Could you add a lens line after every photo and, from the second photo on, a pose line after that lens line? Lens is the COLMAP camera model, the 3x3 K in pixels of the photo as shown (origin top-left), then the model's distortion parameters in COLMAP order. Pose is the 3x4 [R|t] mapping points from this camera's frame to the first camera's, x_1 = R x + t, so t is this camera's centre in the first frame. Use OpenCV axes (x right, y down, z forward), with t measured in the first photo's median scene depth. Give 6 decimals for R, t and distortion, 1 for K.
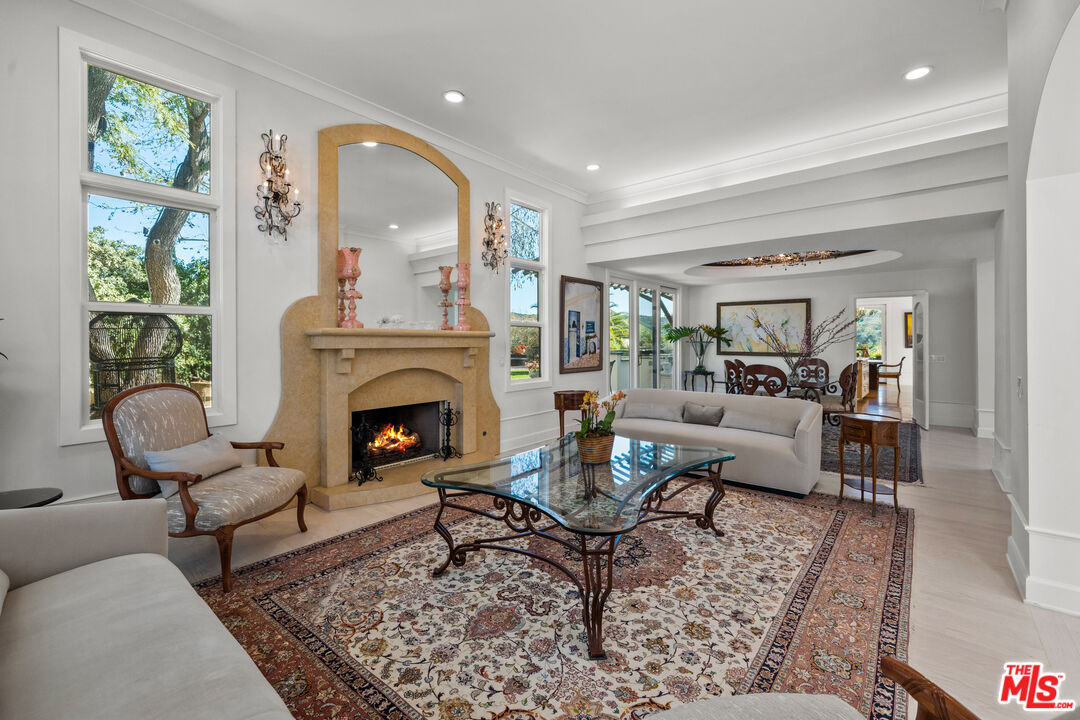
lens RADIAL K [[442.2, 0, 547.6], [0, 442.2, 341.6], [0, 0, 1]] dist [-0.001279, 0.000169]
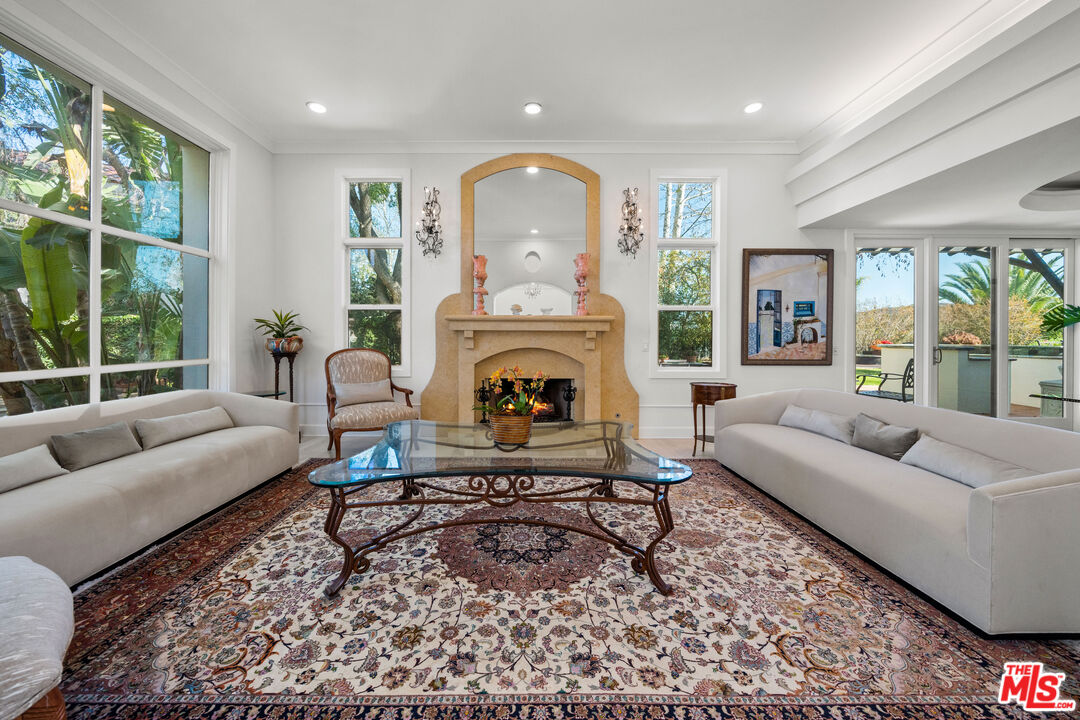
lens RADIAL K [[387.9, 0, 544.8], [0, 387.9, 339.8], [0, 0, 1]] dist [-0.004550, -0.000155]
pose [[0.656453, 0.008529, -0.754318, 0.689440], [-0.002917, 0.999957, 0.008768, 0.039035], [0.754361, -0.003555, 0.656450, 0.448738]]
